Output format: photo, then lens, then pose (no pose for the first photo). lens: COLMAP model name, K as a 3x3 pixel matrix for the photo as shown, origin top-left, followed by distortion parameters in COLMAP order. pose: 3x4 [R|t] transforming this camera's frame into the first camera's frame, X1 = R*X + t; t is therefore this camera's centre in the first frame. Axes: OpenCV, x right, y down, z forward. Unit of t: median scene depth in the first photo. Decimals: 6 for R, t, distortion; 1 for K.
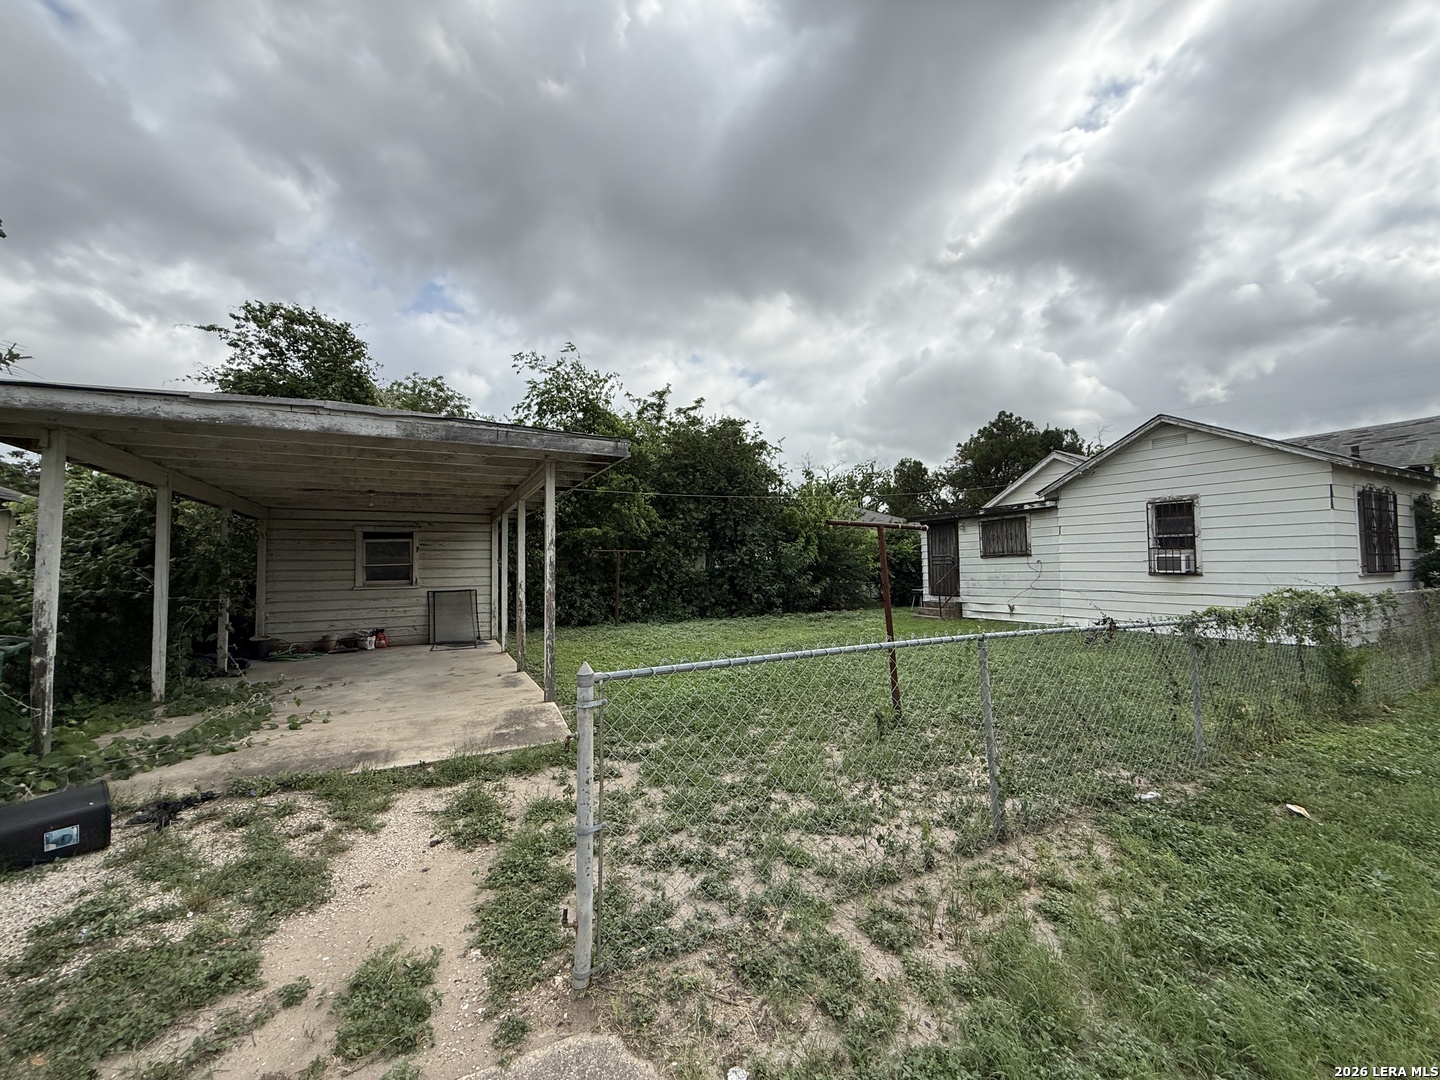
lens RADIAL K [[578.2, 0, 720.3], [0, 578.2, 544.6], [0, 0, 1]] dist [0.000578, 0.000019]
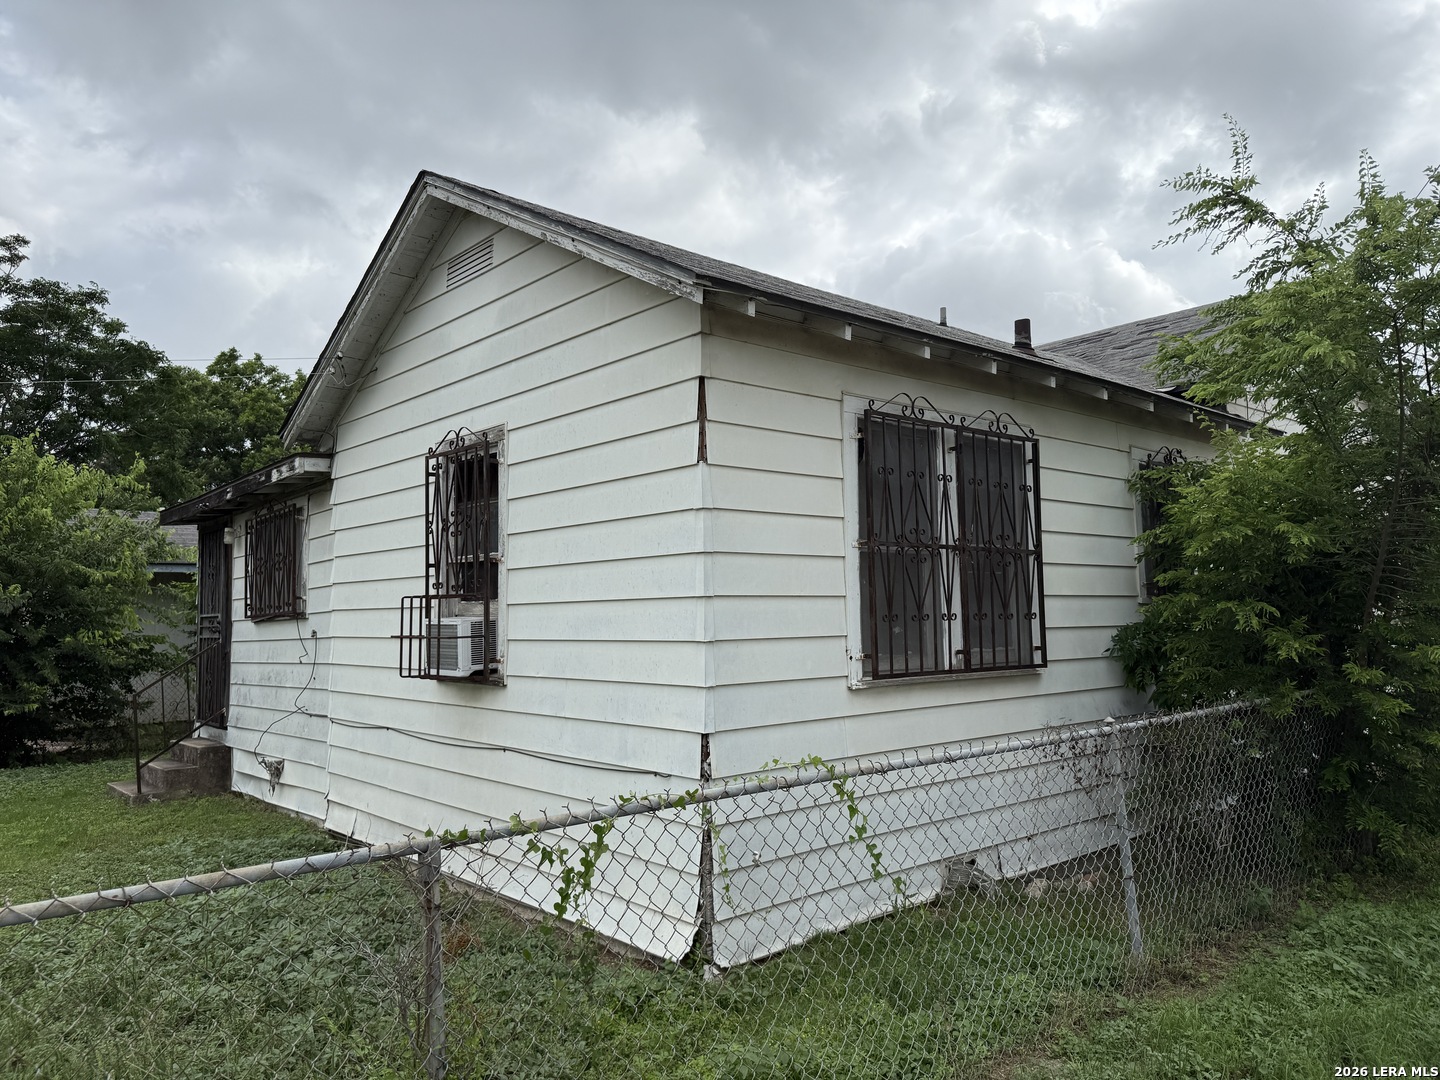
lens RADIAL K [[1019.3, 0, 719.9], [0, 1019.3, 535.7], [0, 0, 1]] dist [0.070233, -0.000590]
pose [[0.973517, 0.010925, 0.228353, 0.810589], [-0.000396, 0.998937, -0.046102, -0.001613], [-0.228613, 0.044791, 0.972486, 0.433704]]
